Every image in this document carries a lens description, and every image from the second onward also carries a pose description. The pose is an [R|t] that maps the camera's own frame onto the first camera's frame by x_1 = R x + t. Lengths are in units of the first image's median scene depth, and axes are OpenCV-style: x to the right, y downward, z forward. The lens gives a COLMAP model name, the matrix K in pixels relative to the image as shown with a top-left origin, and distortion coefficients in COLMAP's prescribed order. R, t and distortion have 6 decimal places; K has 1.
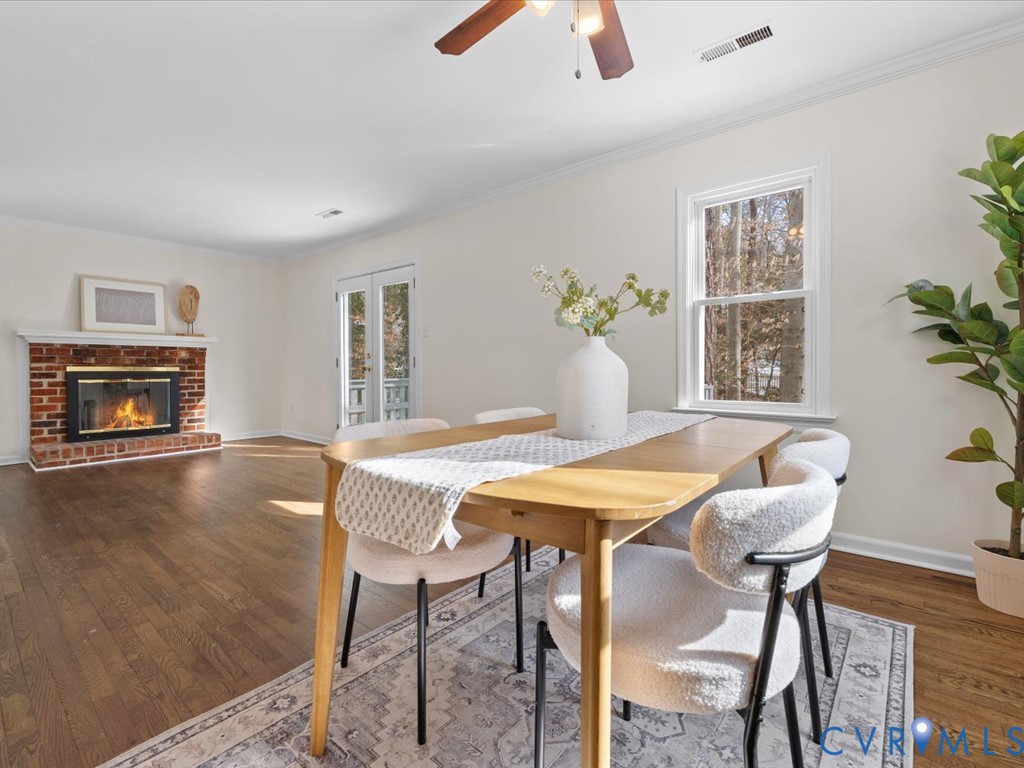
lens RADIAL K [[484.0, 0, 511.8], [0, 484.0, 369.9], [0, 0, 1]] dist [0.000405, 0.000948]
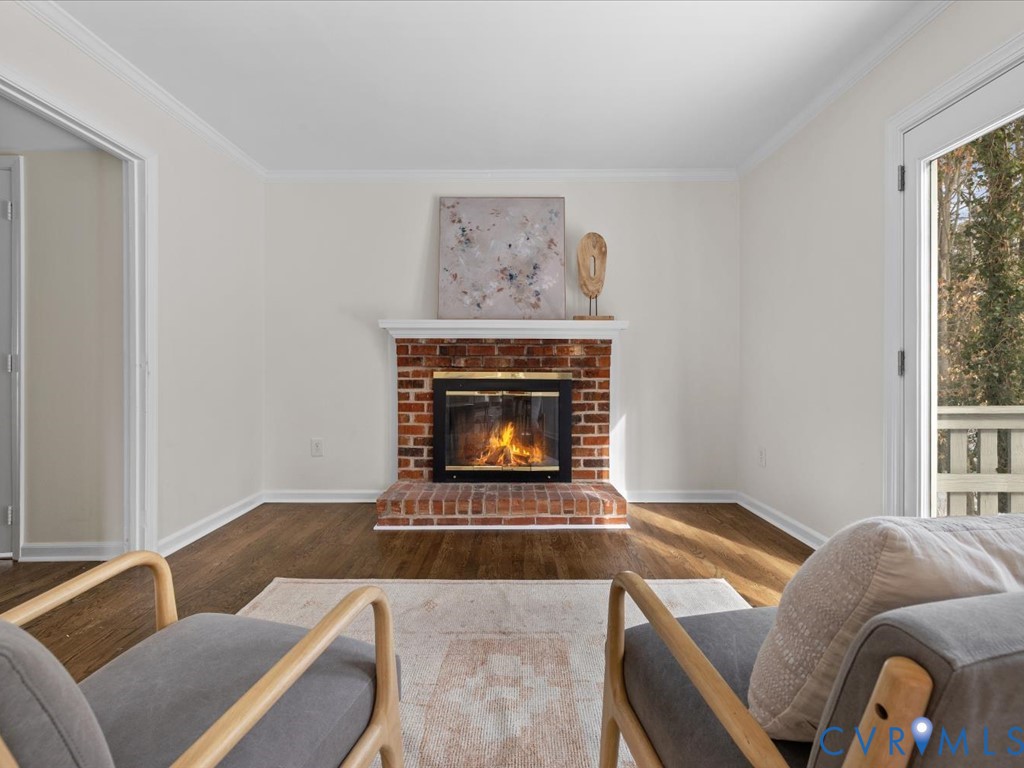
lens RADIAL K [[484.0, 0, 511.8], [0, 484.0, 369.9], [0, 0, 1]] dist [0.000405, 0.000948]
pose [[0.647383, 0.001303, -0.762164, -0.313278], [-0.006806, 0.999969, -0.004072, -0.007114], [0.762134, 0.007823, 0.647372, 0.627735]]
